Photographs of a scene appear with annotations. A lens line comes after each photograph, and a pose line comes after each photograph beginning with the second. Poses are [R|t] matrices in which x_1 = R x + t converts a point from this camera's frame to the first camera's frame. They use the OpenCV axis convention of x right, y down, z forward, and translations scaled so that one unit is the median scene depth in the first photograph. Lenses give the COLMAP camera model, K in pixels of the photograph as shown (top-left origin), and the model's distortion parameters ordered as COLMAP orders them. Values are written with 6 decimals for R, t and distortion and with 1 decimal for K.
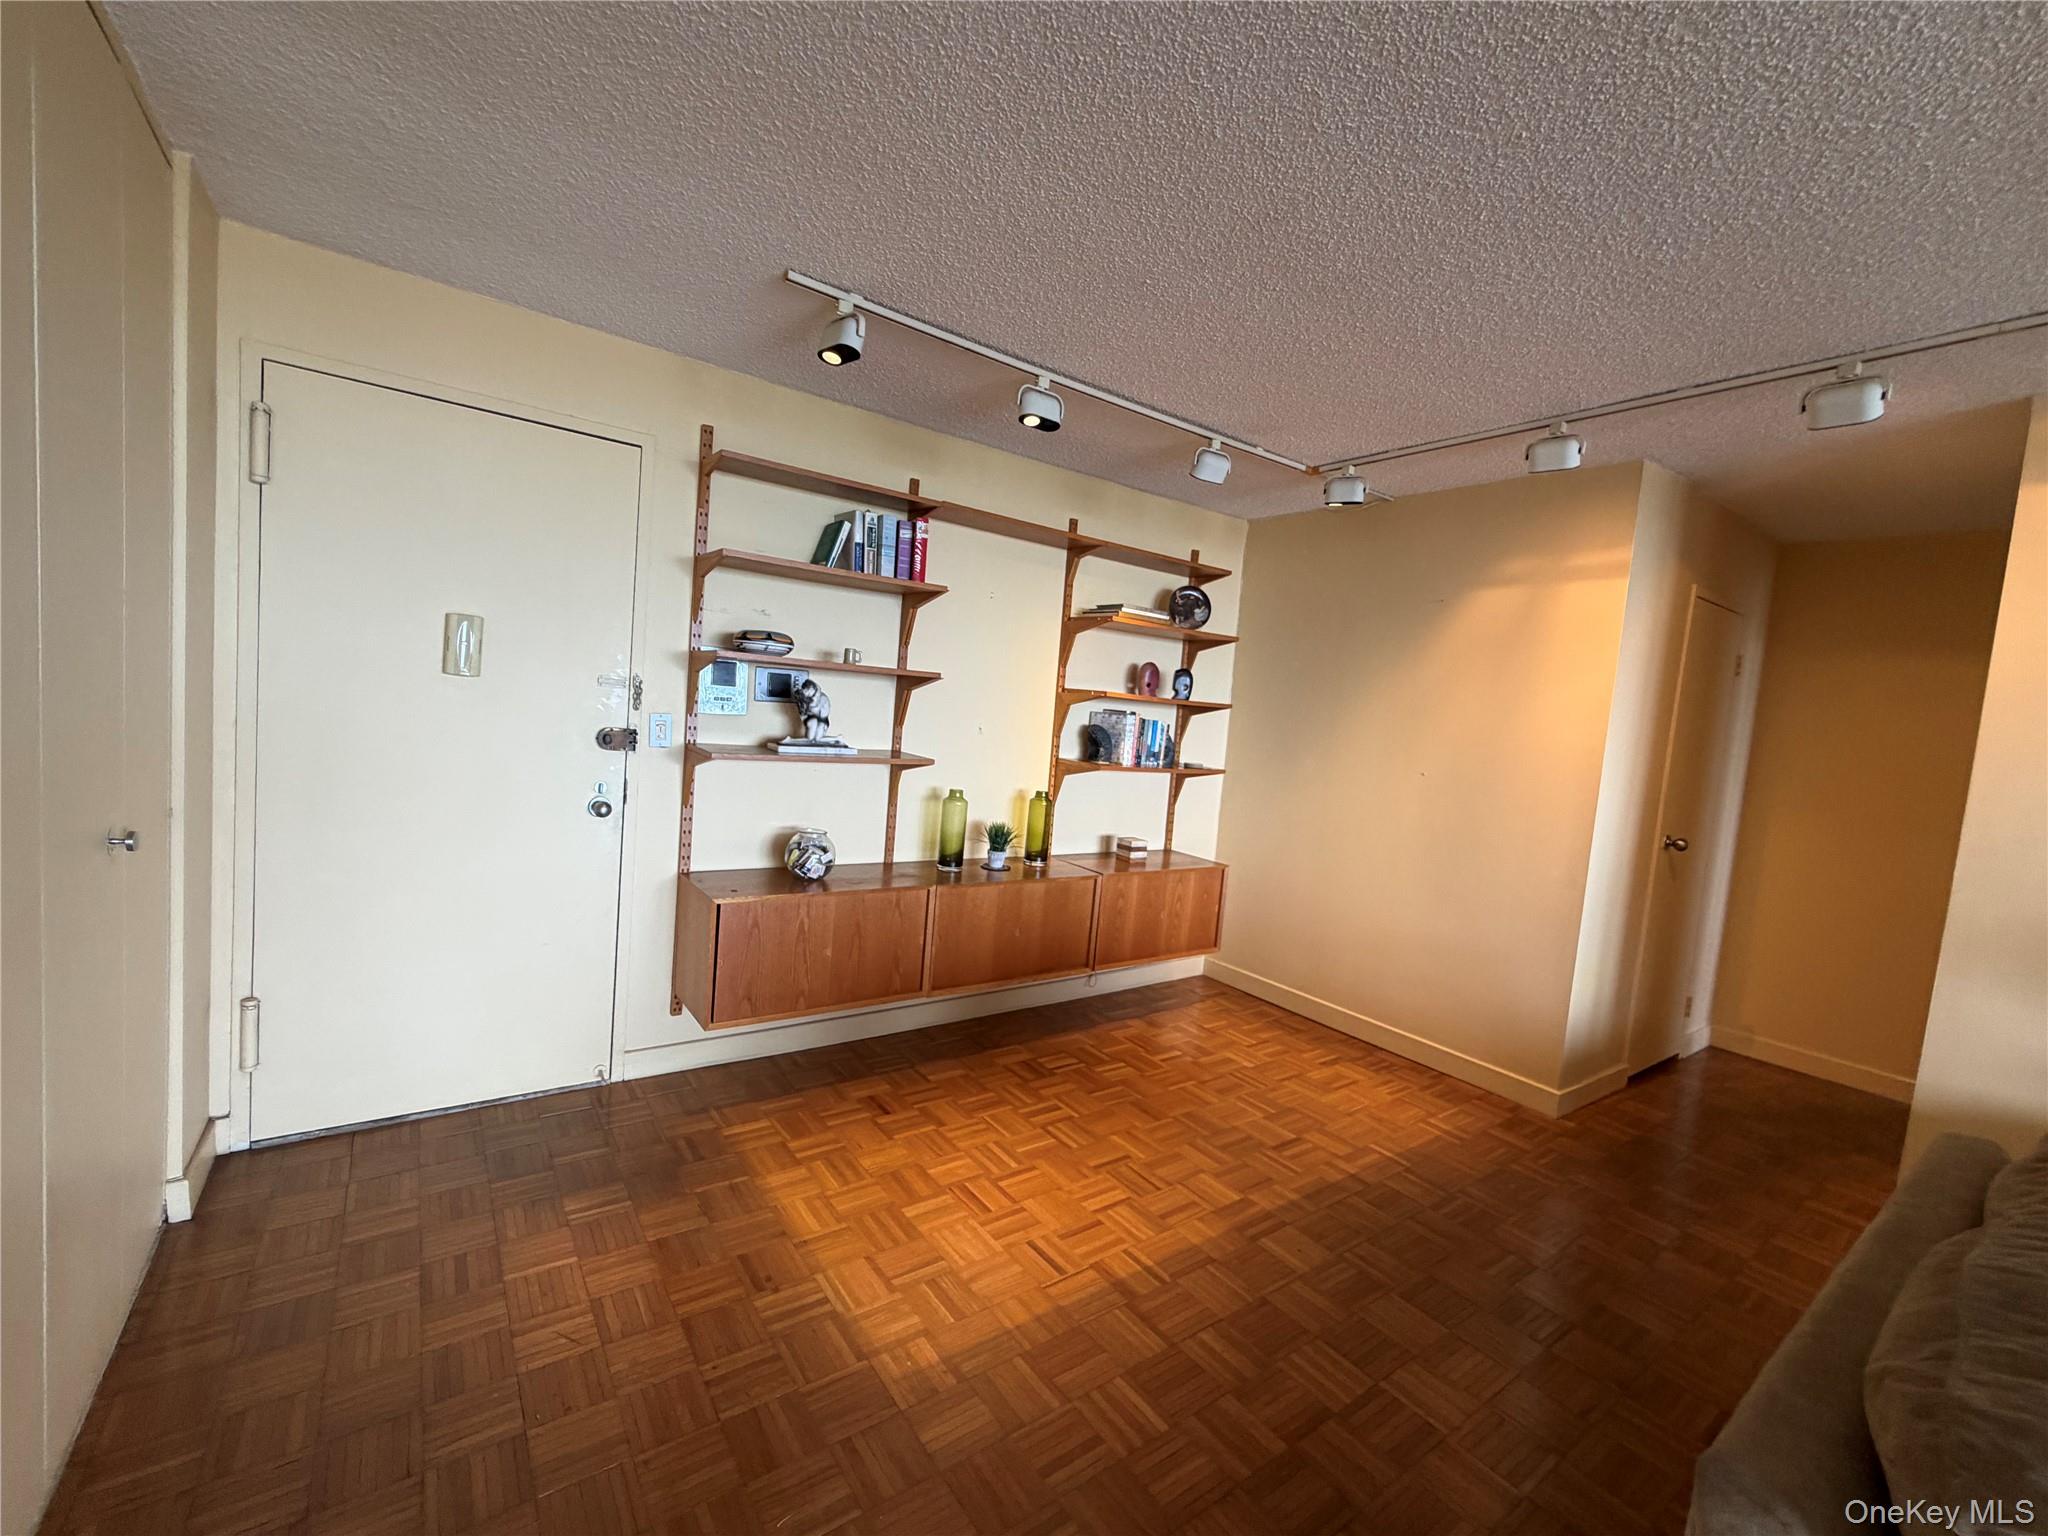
lens RADIAL K [[844.4, 0, 1013.2], [0, 844.4, 758.6], [0, 0, 1]] dist [-0.000412, -0.000225]
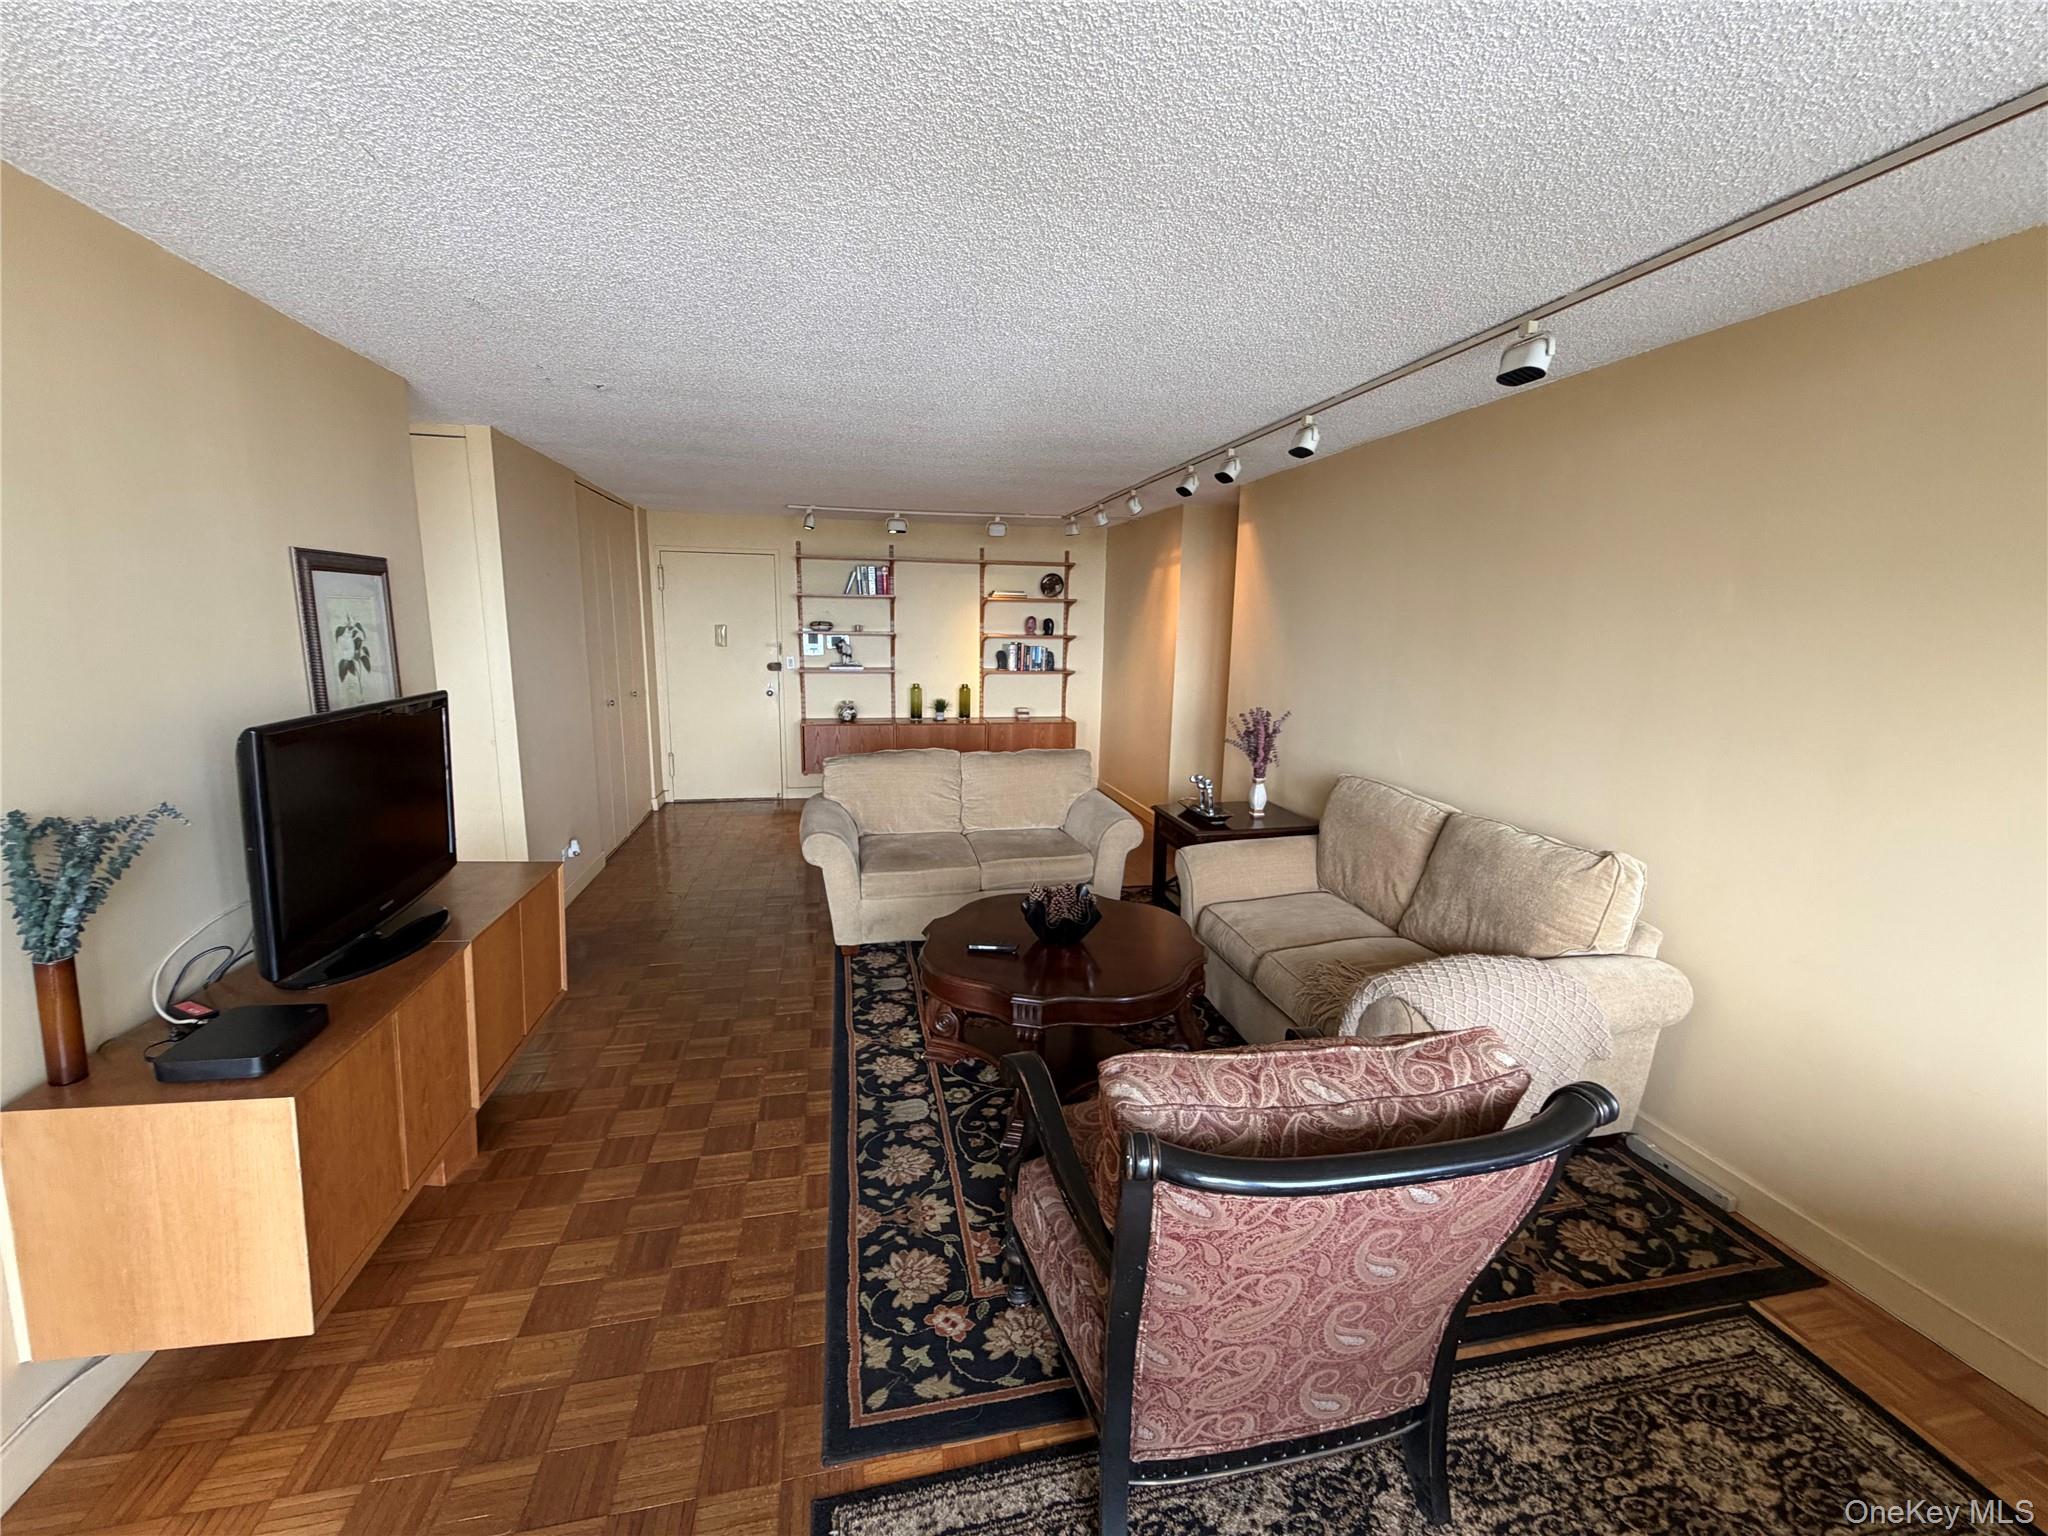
lens RADIAL K [[844.4, 0, 1029.5], [0, 844.4, 764.2], [0, 0, 1]] dist [-0.000412, -0.000225]
pose [[0.922748, -0.008168, -0.385317, 1.163172], [0.036062, 0.997219, 0.065222, 0.124875], [0.383713, -0.074079, 0.920476, -1.046197]]
